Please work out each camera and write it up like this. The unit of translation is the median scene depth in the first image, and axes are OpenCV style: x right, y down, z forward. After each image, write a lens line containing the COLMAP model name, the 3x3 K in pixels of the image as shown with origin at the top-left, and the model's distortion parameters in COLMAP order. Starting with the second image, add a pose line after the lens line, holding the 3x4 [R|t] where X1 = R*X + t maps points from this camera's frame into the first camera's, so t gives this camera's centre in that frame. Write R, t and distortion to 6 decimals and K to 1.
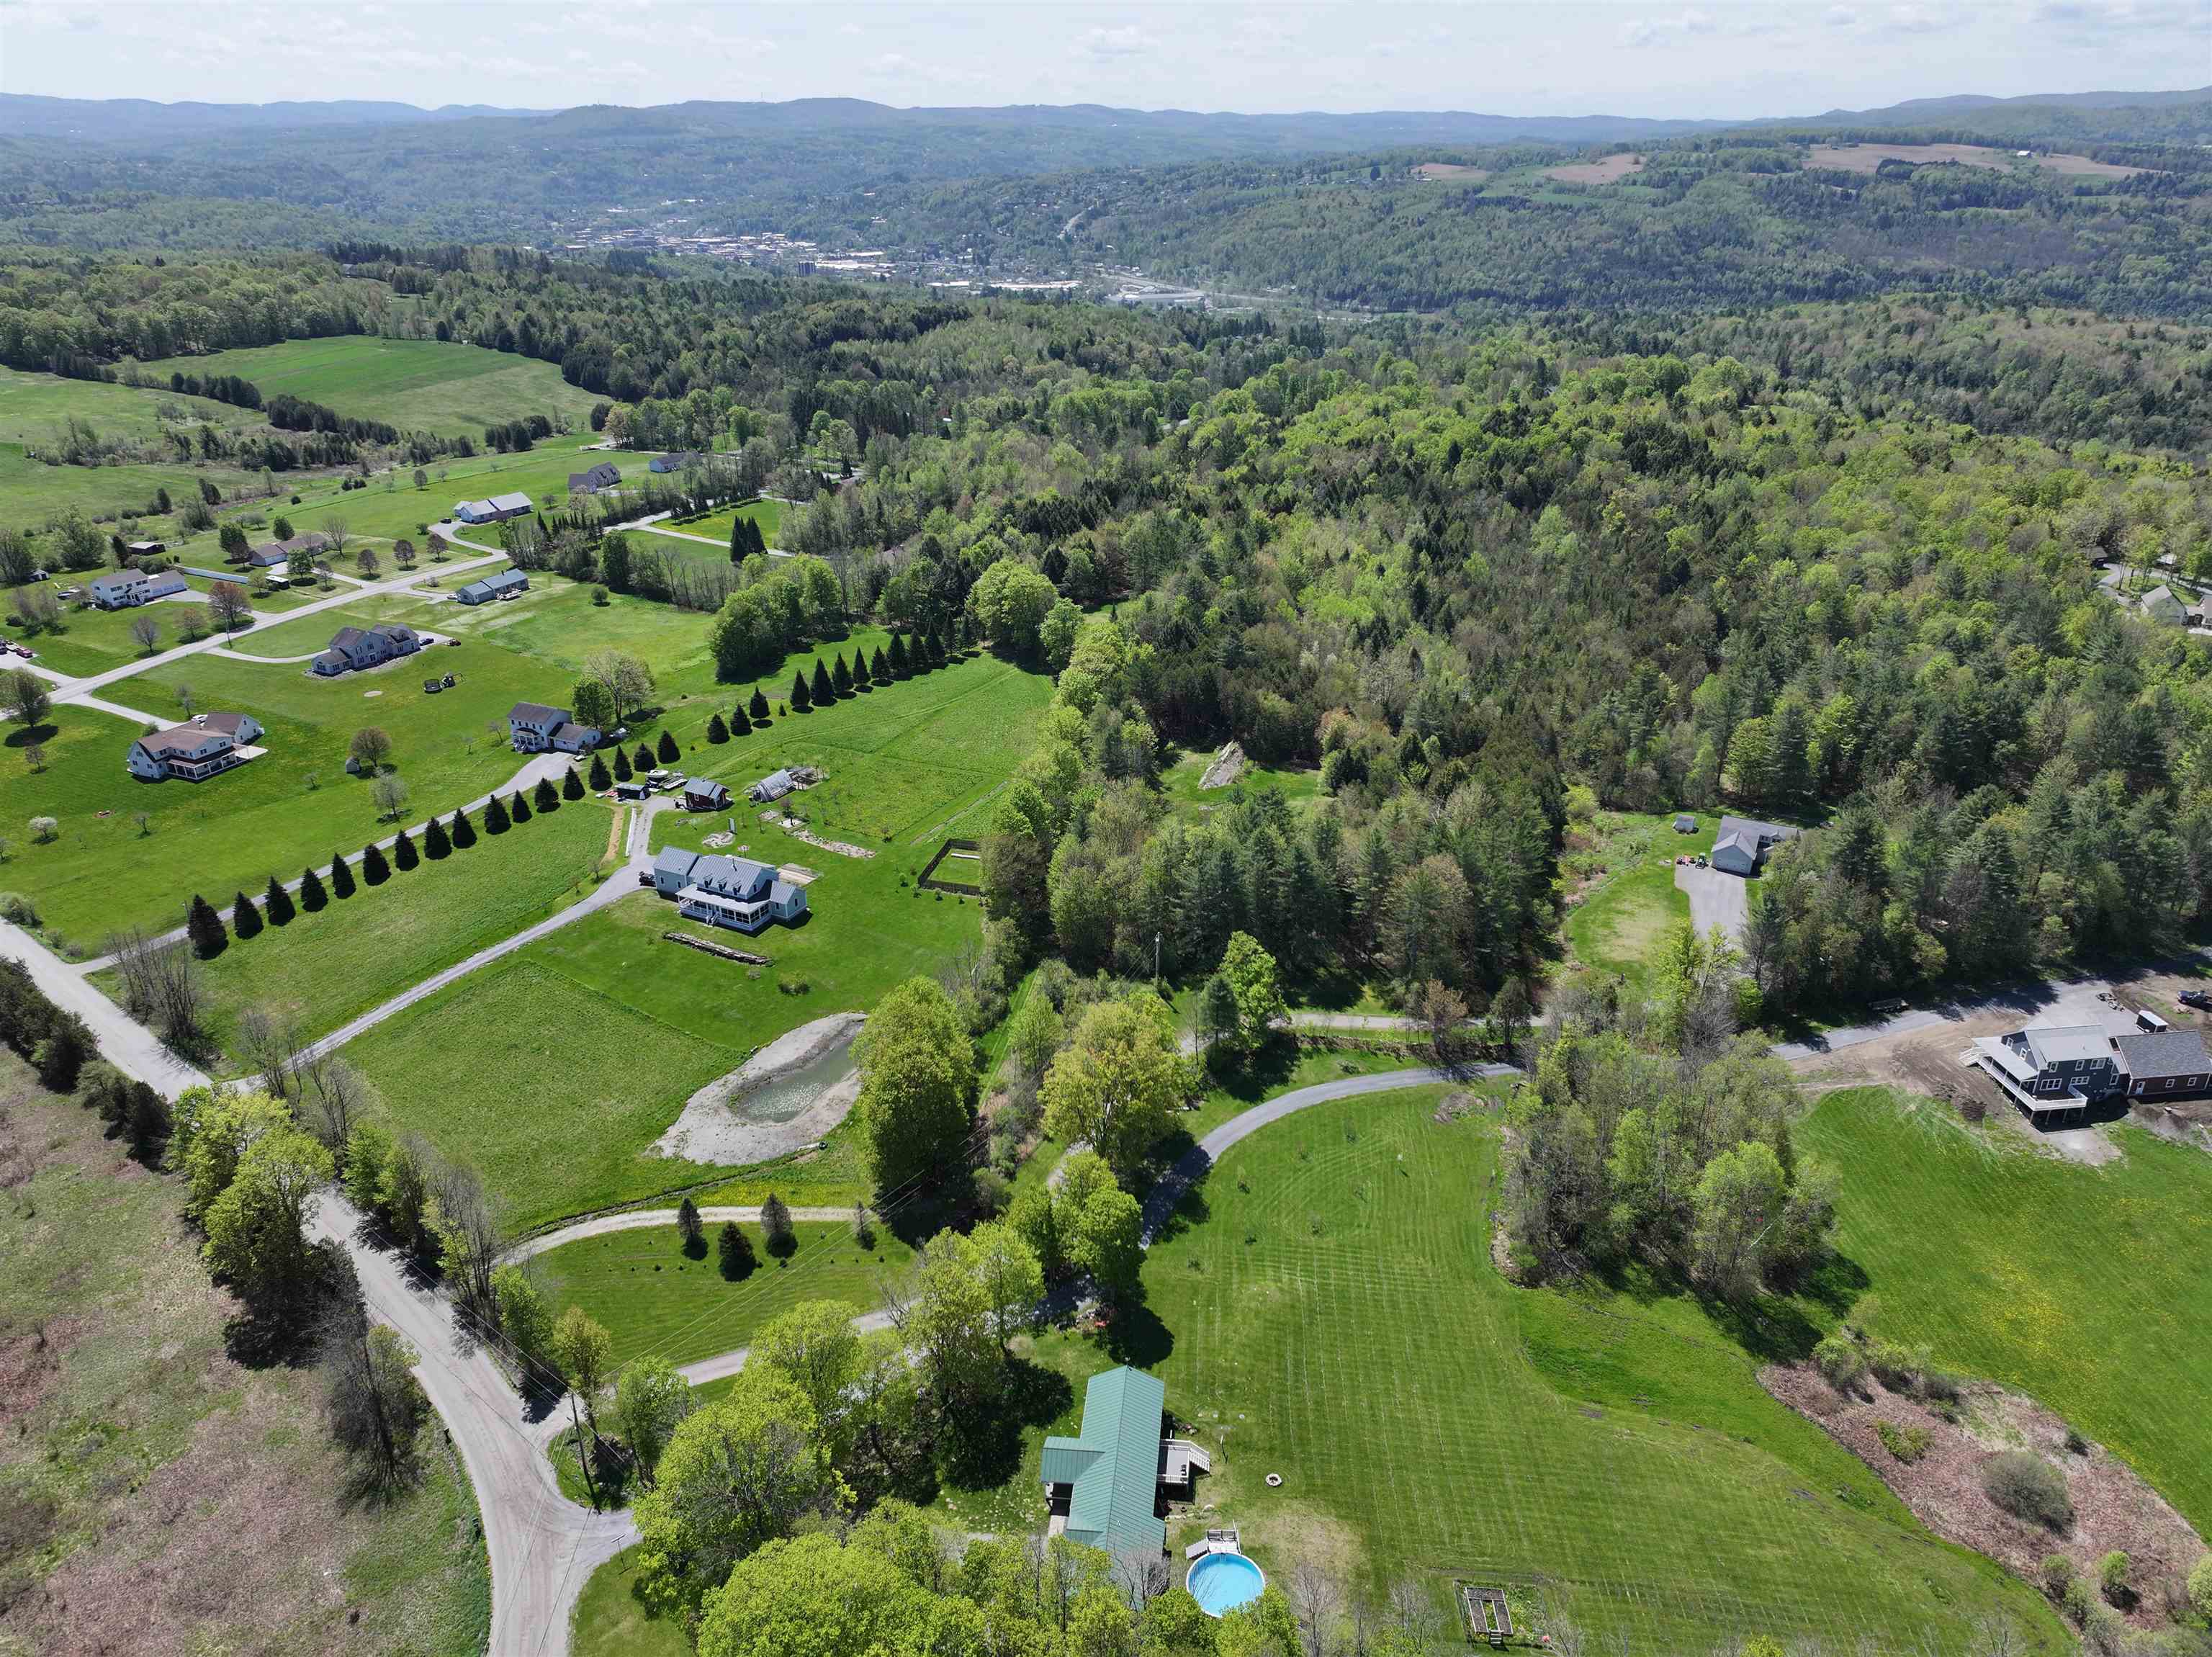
lens RADIAL K [[1544.8, 0, 1114.1], [0, 1544.8, 827.0], [0, 0, 1]] dist [-0.003393, 0.021623]
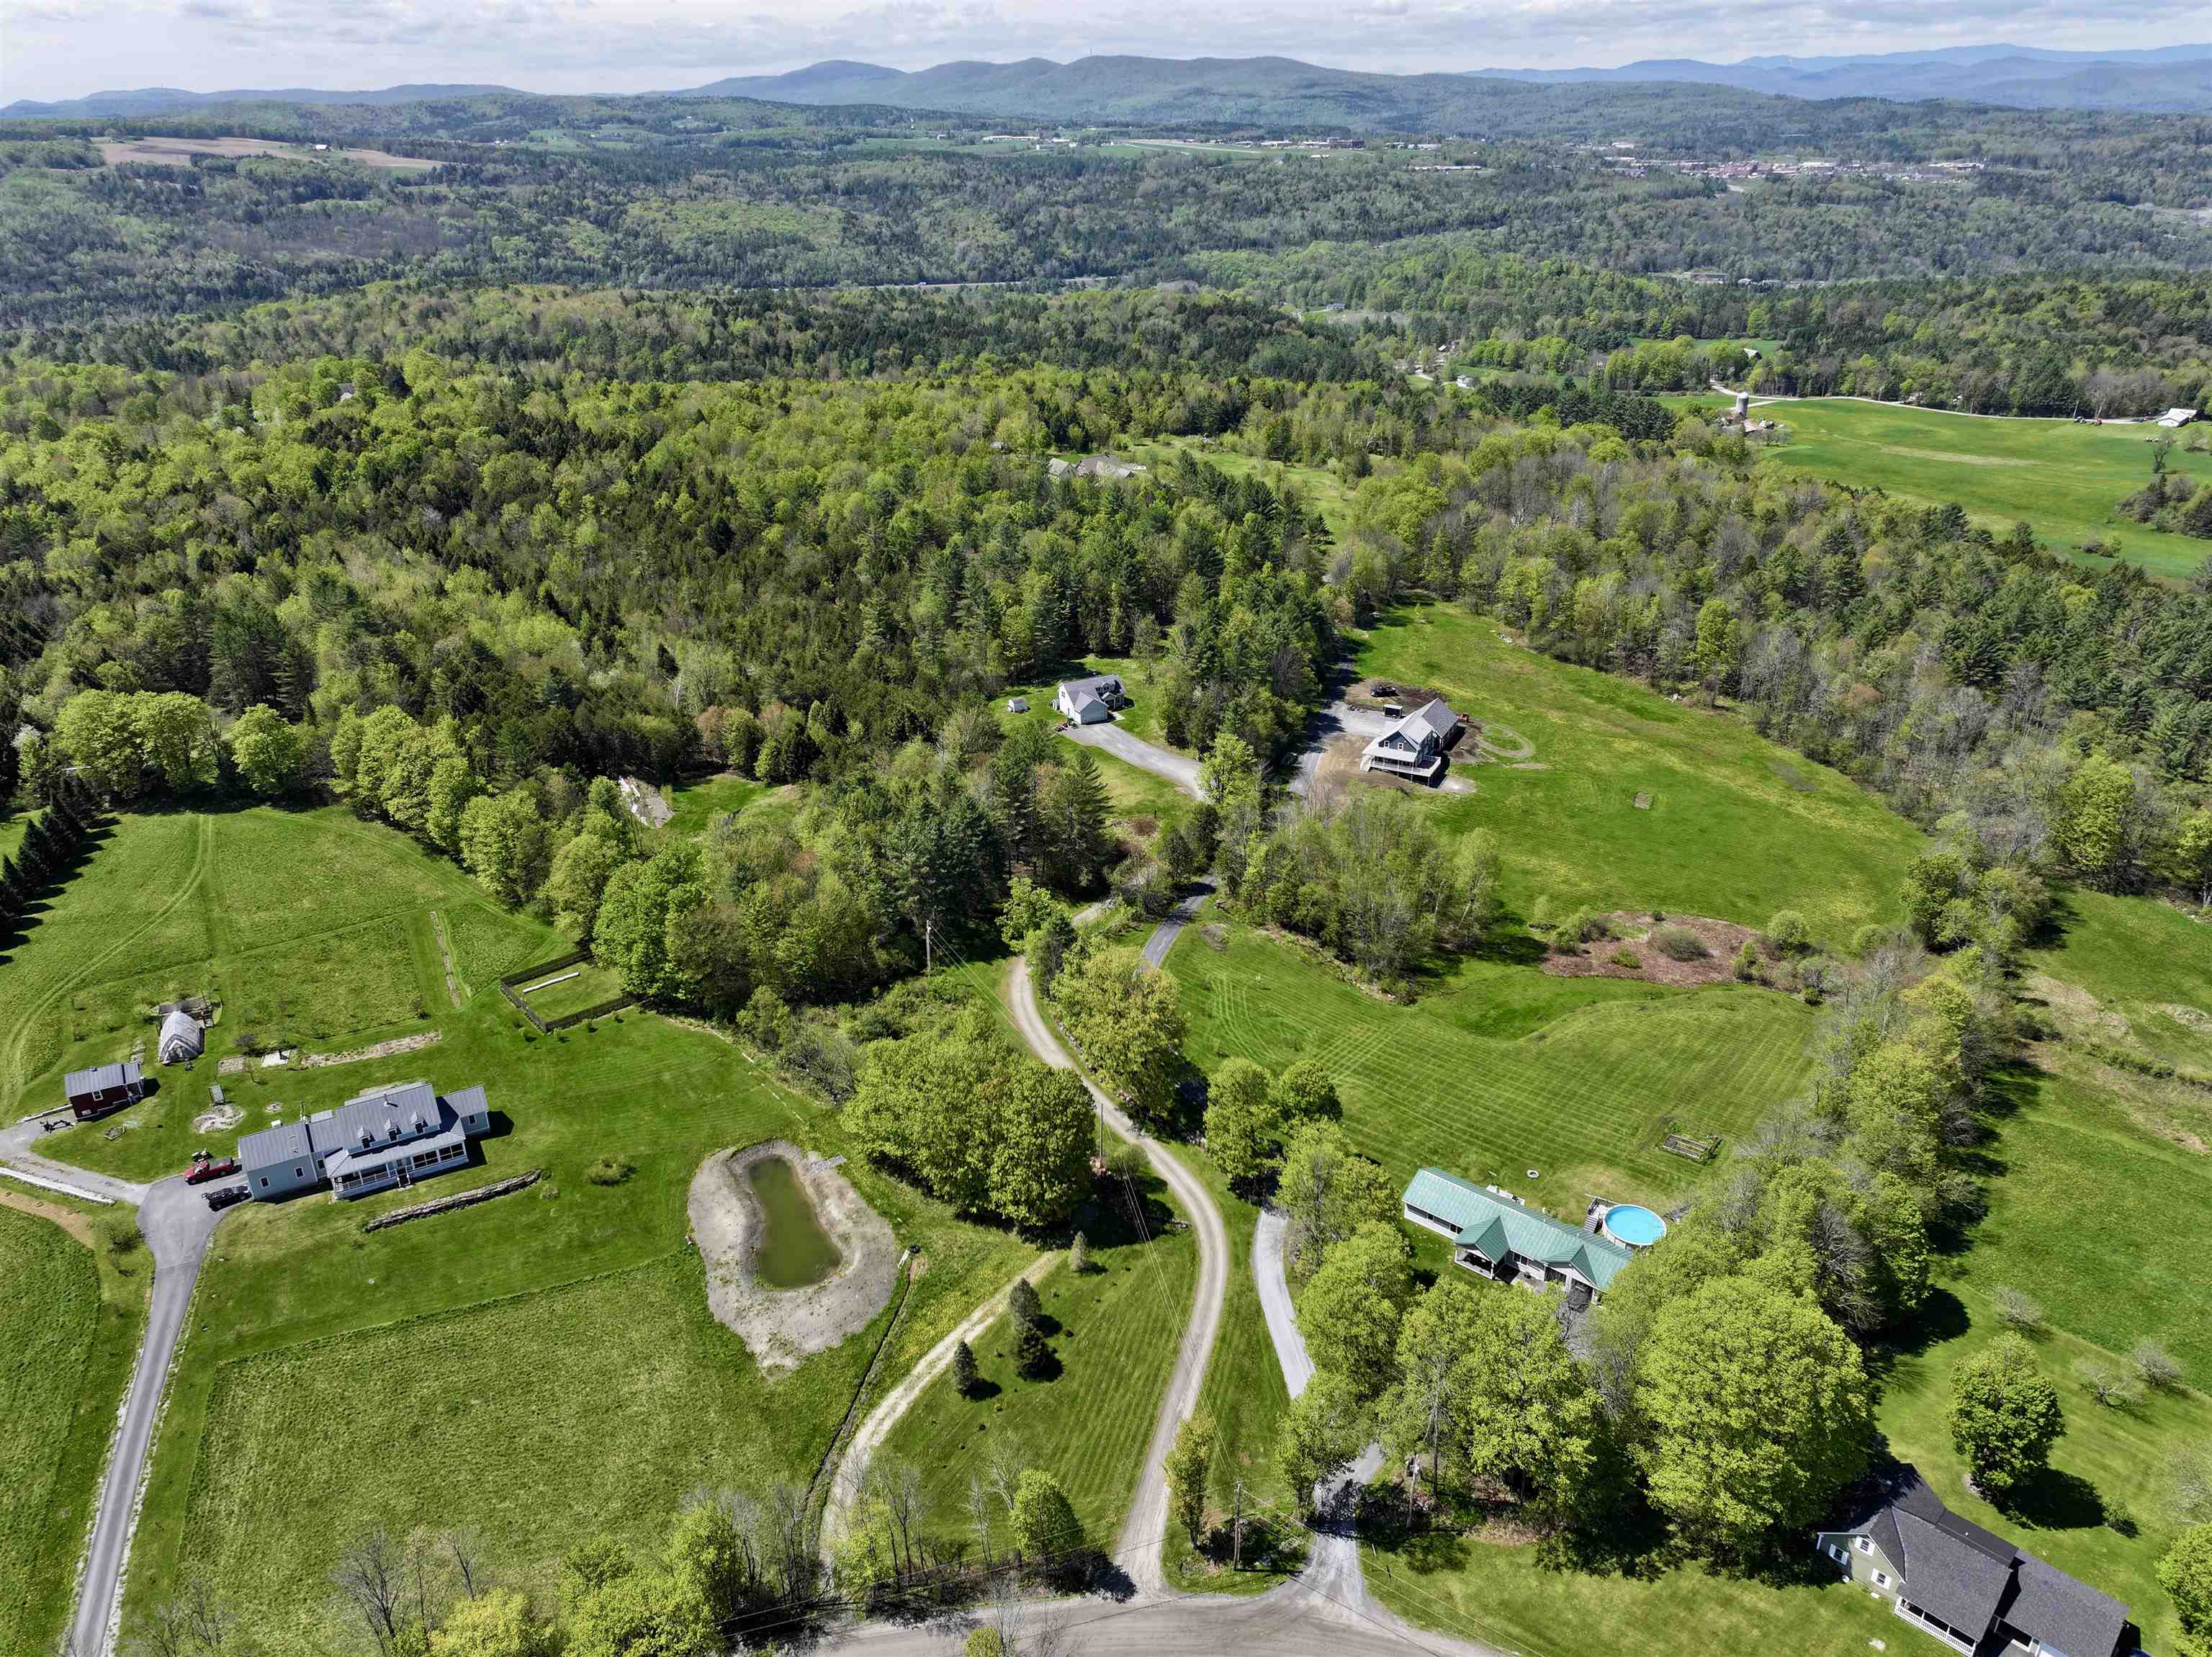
lens RADIAL K [[1544.8, 0, 1114.1], [0, 1544.8, 827.0], [0, 0, 1]] dist [-0.003393, 0.021623]
pose [[0.558283, -0.348374, 0.752964, -0.259542], [0.346512, 0.922530, 0.169907, -0.046862], [-0.753823, 0.166055, 0.635749, 0.114325]]
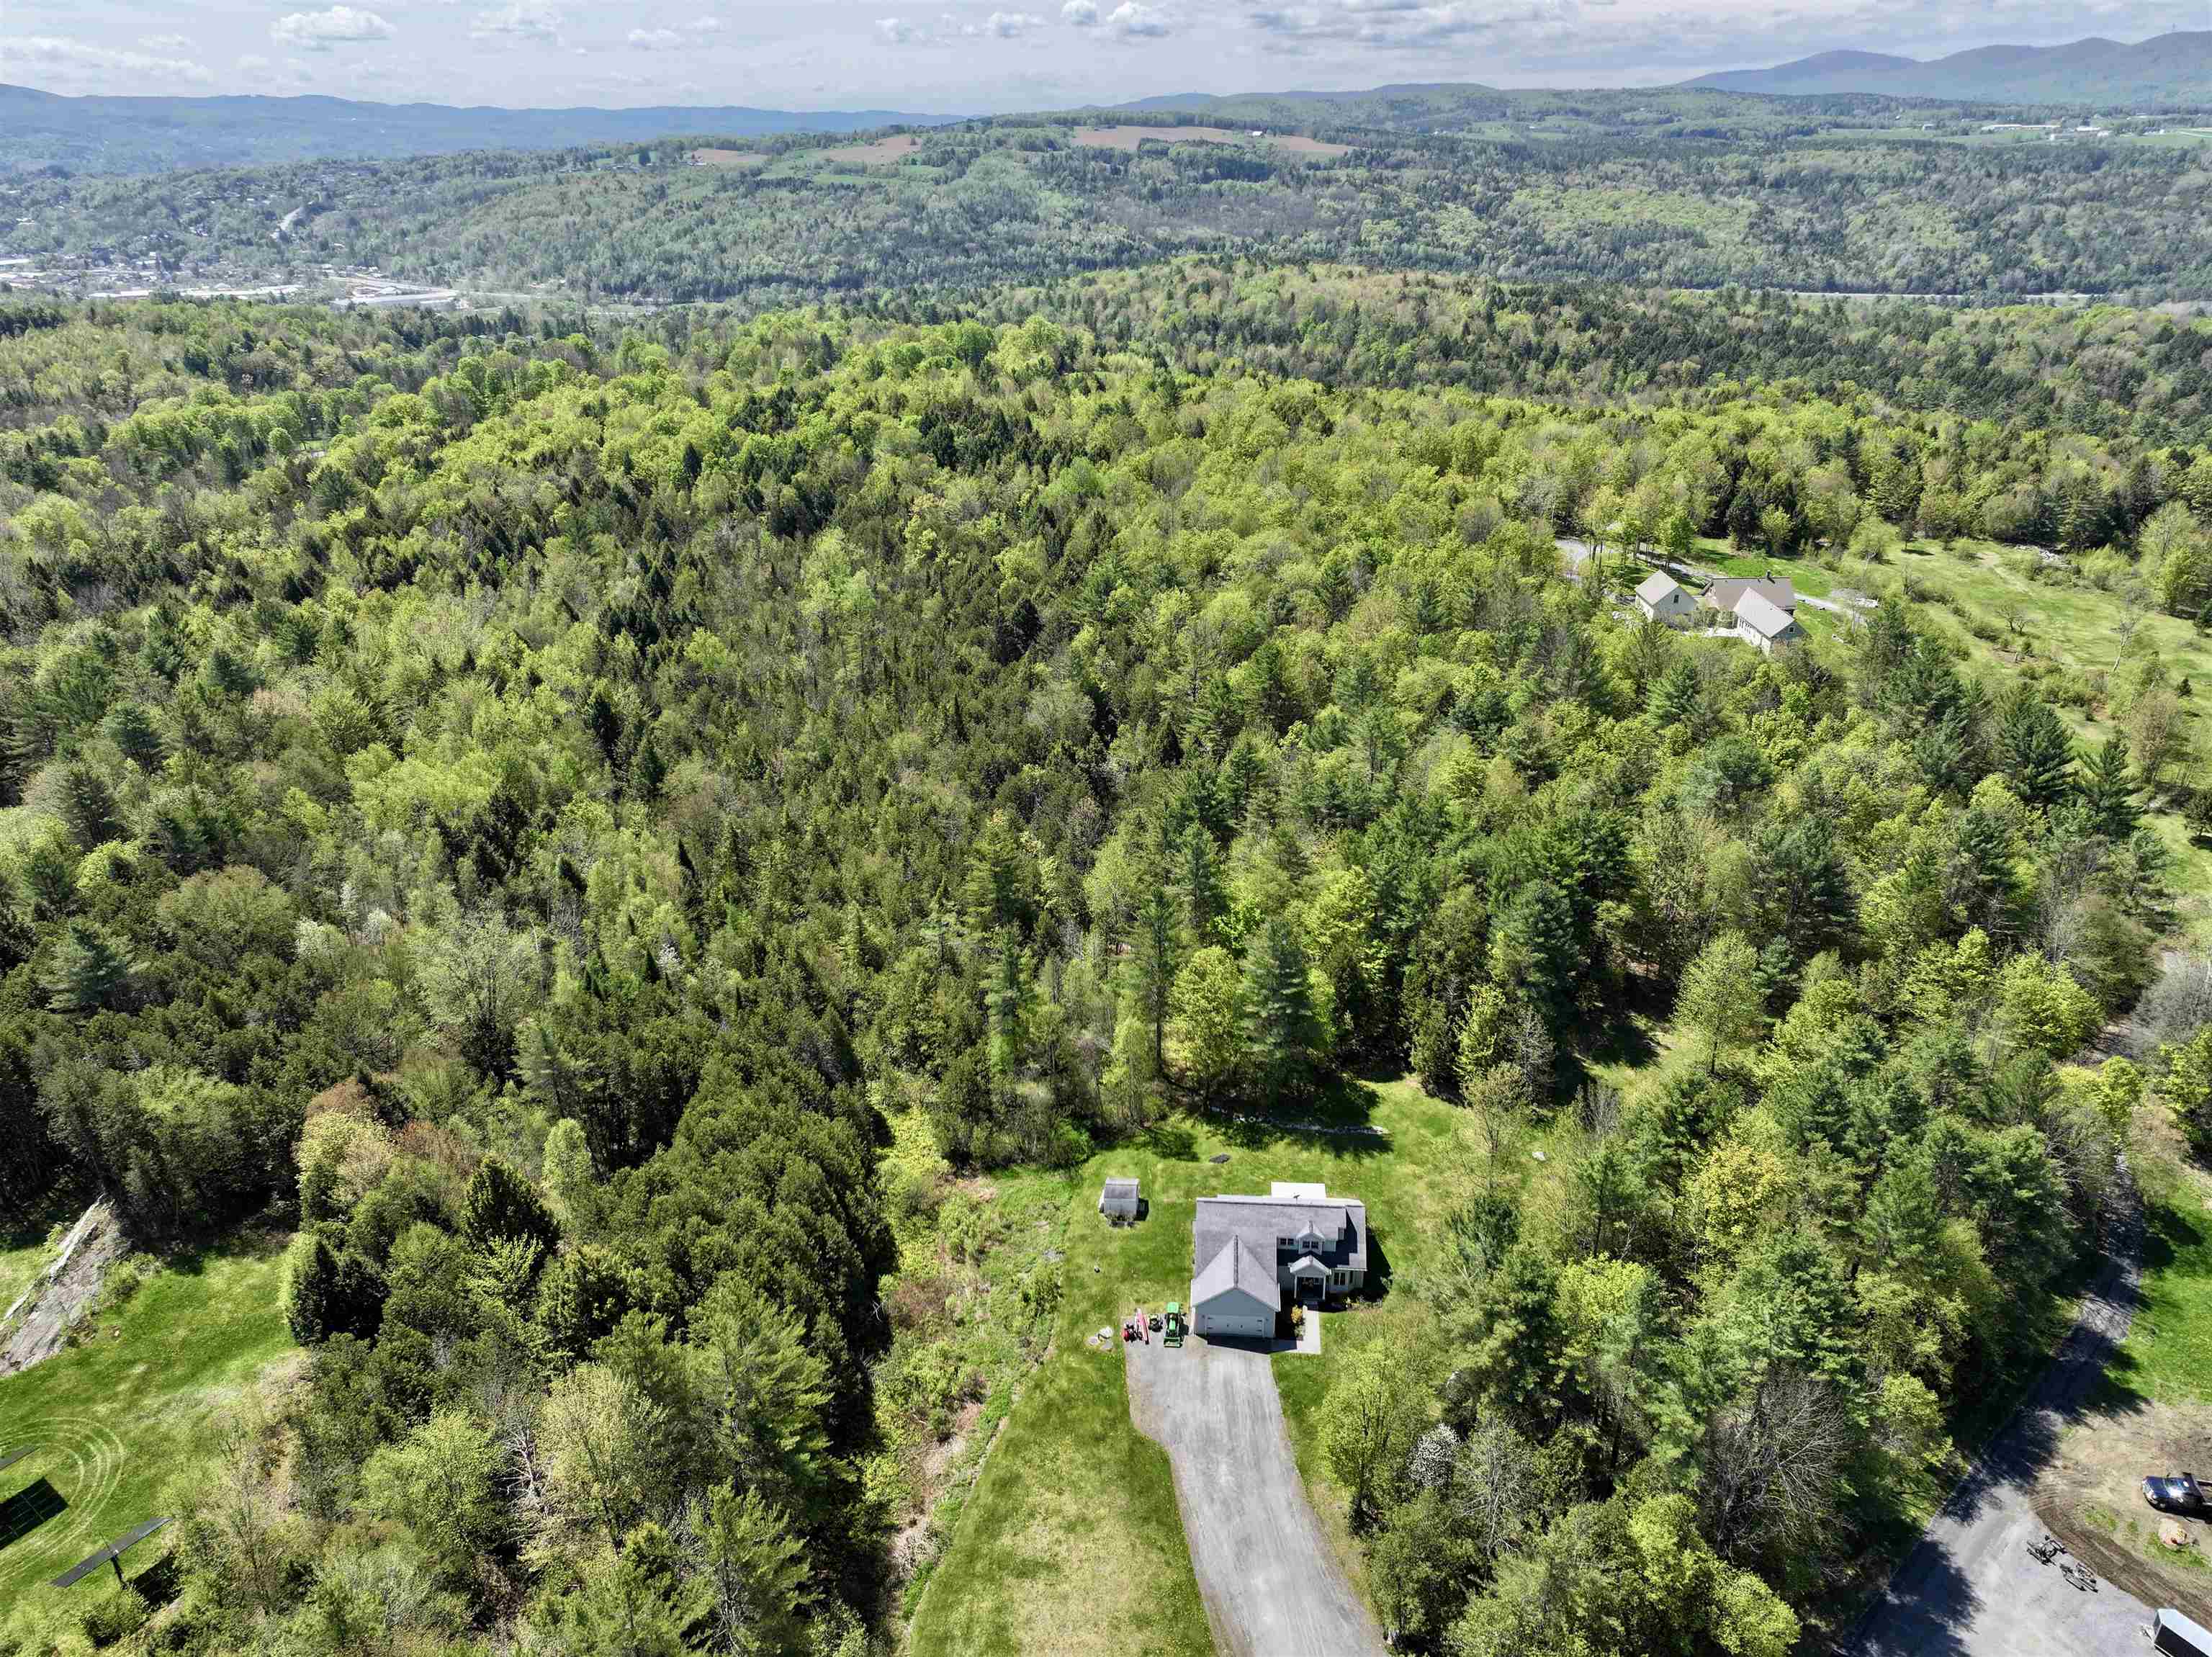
lens RADIAL K [[1544.8, 0, 1114.1], [0, 1544.8, 827.0], [0, 0, 1]] dist [-0.003393, 0.021623]
pose [[0.914699, -0.170251, 0.366526, 0.109053], [0.169946, 0.984888, 0.033363, -0.069746], [-0.366667, 0.031773, 0.929810, 0.283911]]
